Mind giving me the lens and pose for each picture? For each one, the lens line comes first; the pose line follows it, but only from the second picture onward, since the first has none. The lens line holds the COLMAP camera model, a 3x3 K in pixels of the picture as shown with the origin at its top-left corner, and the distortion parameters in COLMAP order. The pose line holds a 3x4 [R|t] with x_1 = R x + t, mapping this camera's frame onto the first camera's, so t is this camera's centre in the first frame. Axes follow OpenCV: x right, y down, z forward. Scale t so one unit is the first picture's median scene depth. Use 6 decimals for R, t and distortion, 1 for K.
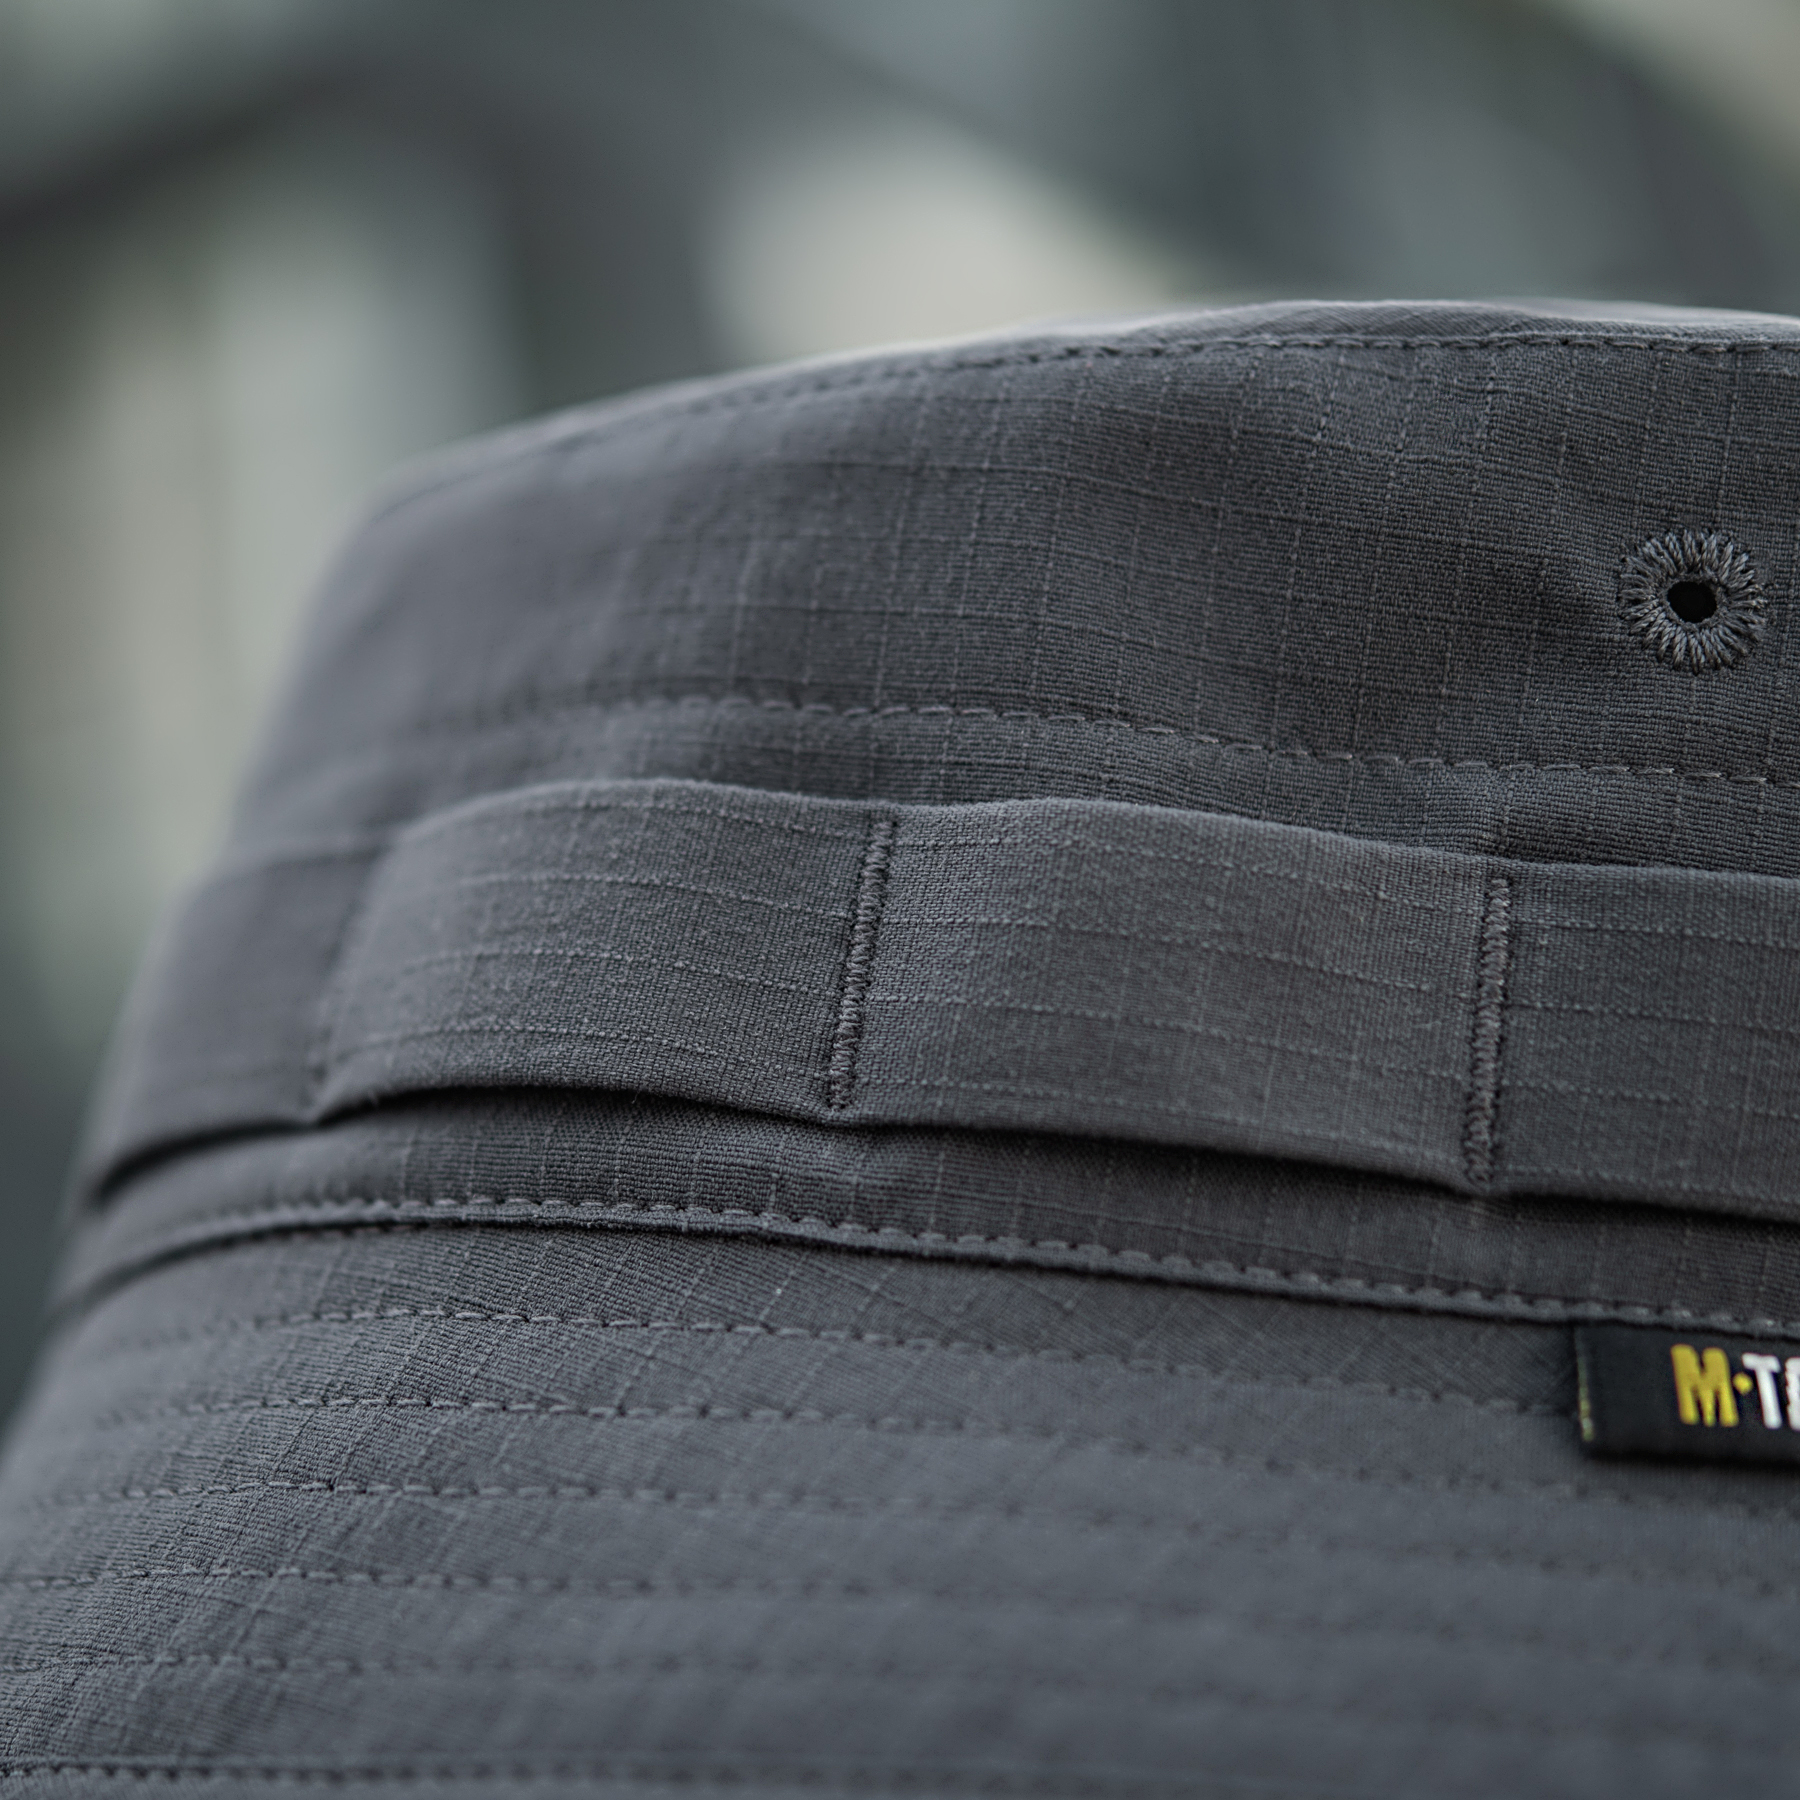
lens RADIAL K [[5202.7, 0, 777.4], [0, 5202.7, 902.2], [0, 0, 1]] dist [-0.097820, 0.776162]
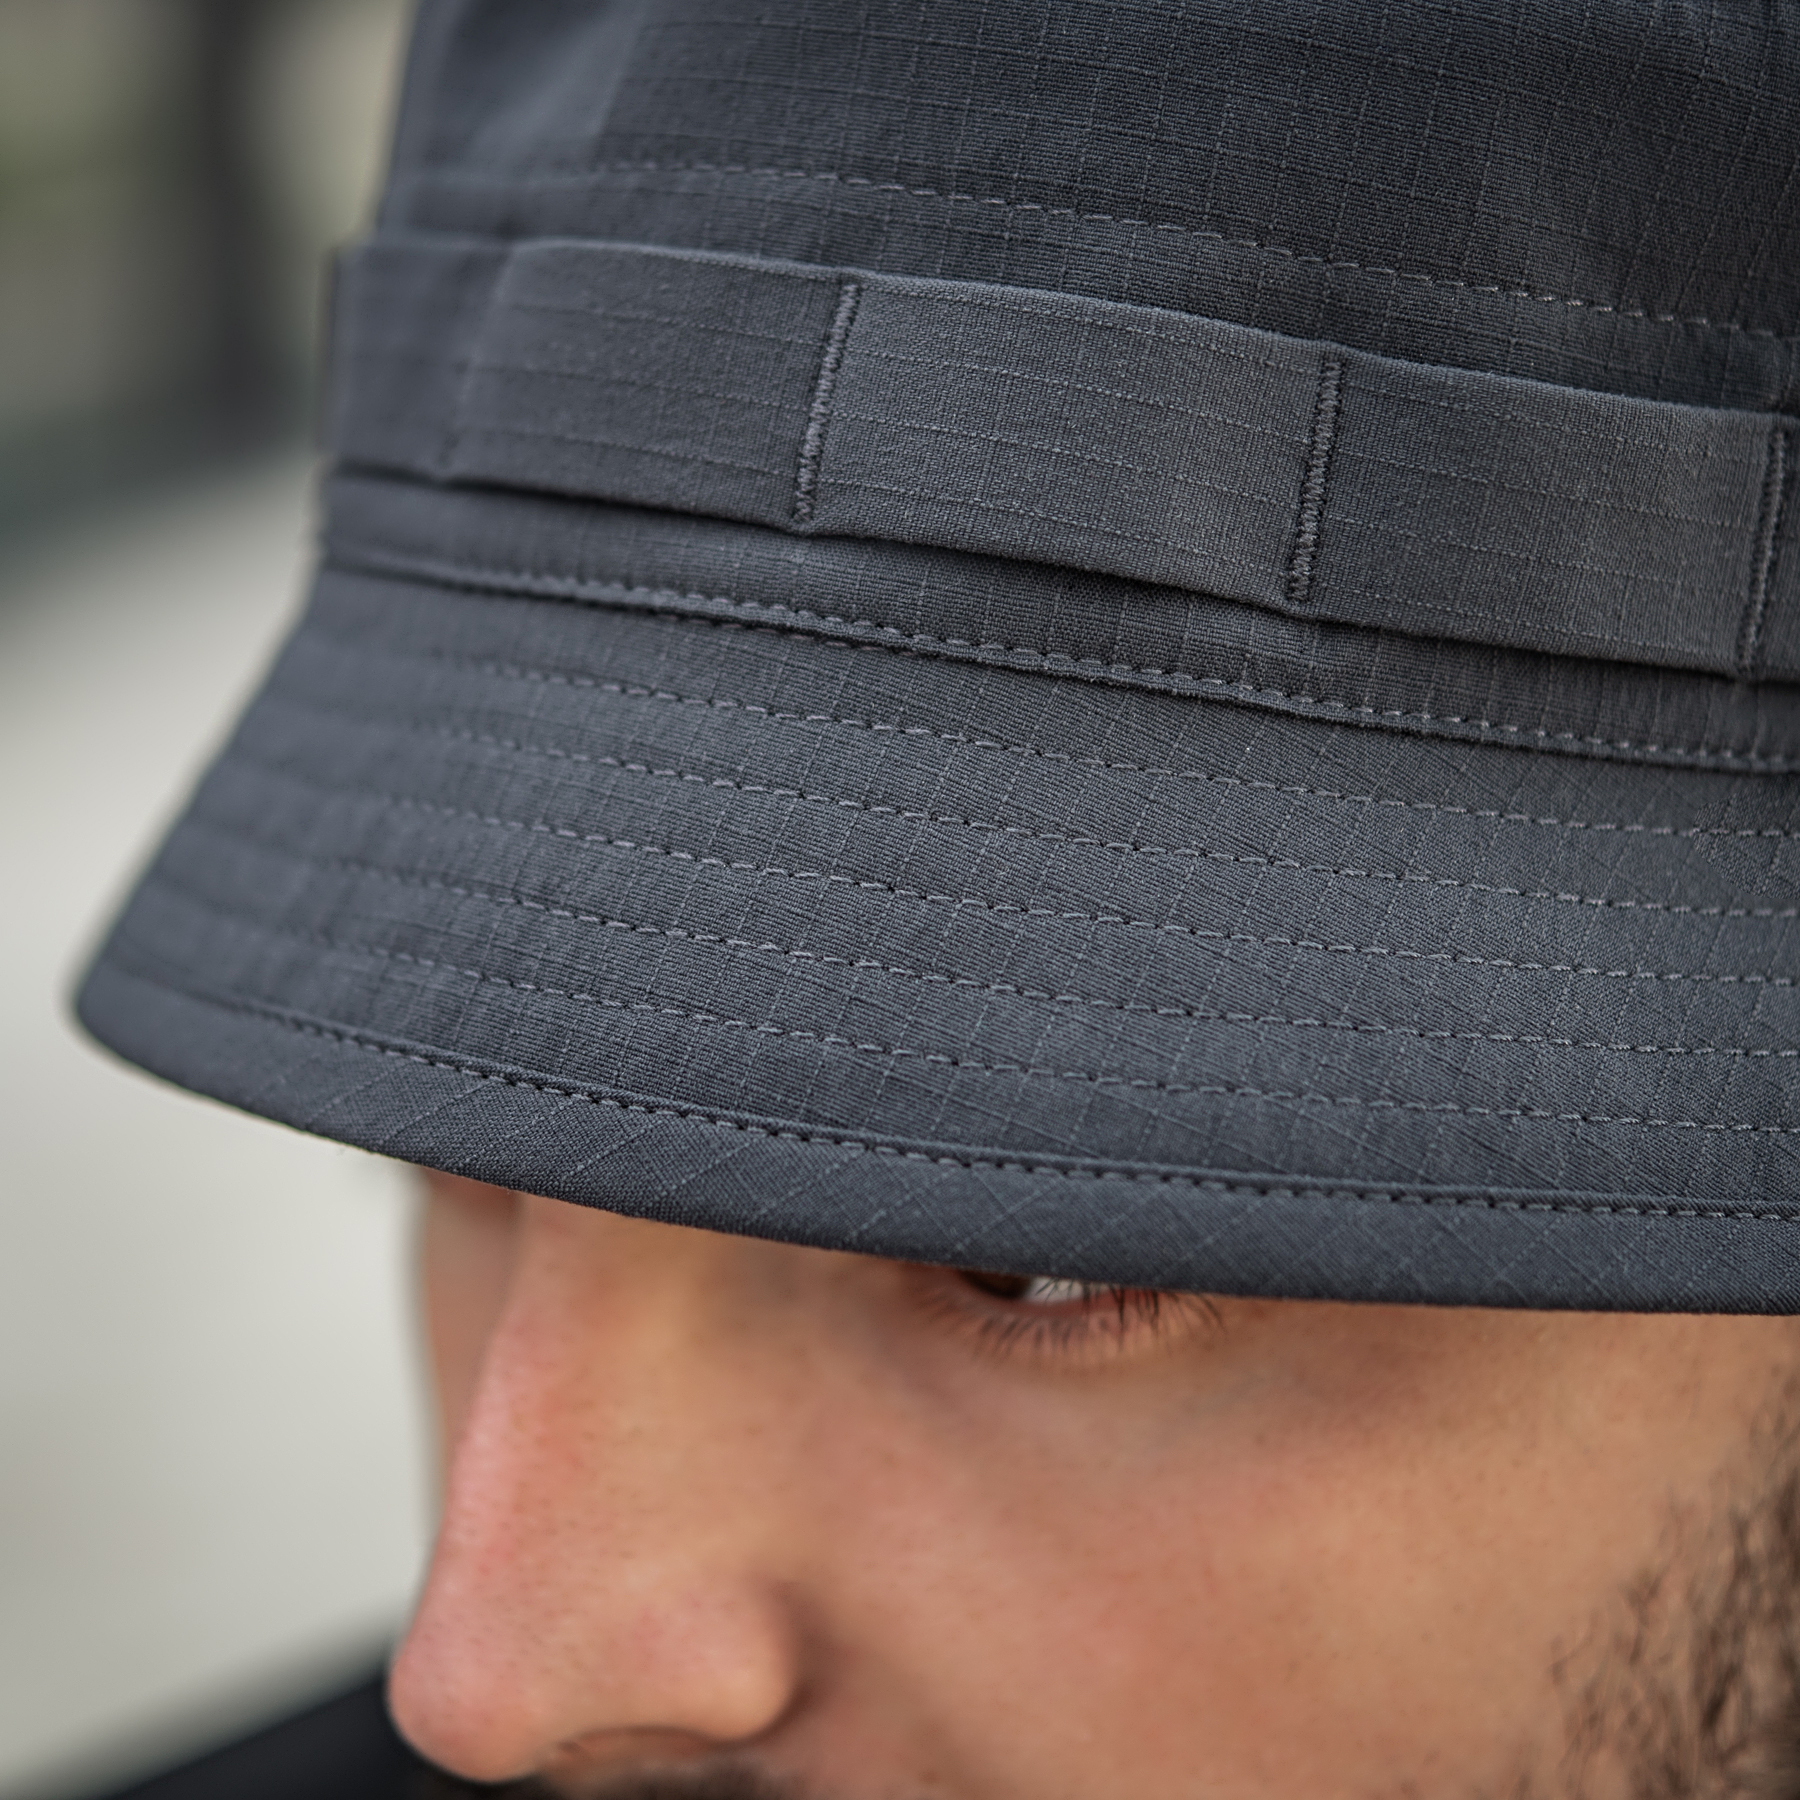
lens RADIAL K [[5202.7, 0, 777.4], [0, 5202.7, 902.2], [0, 0, 1]] dist [-0.097820, 0.776162]
pose [[0.928292, -0.029681, 0.370665, -0.584690], [-0.131828, 0.905798, 0.402680, -0.392239], [-0.347700, -0.422669, 0.836933, -0.046914]]
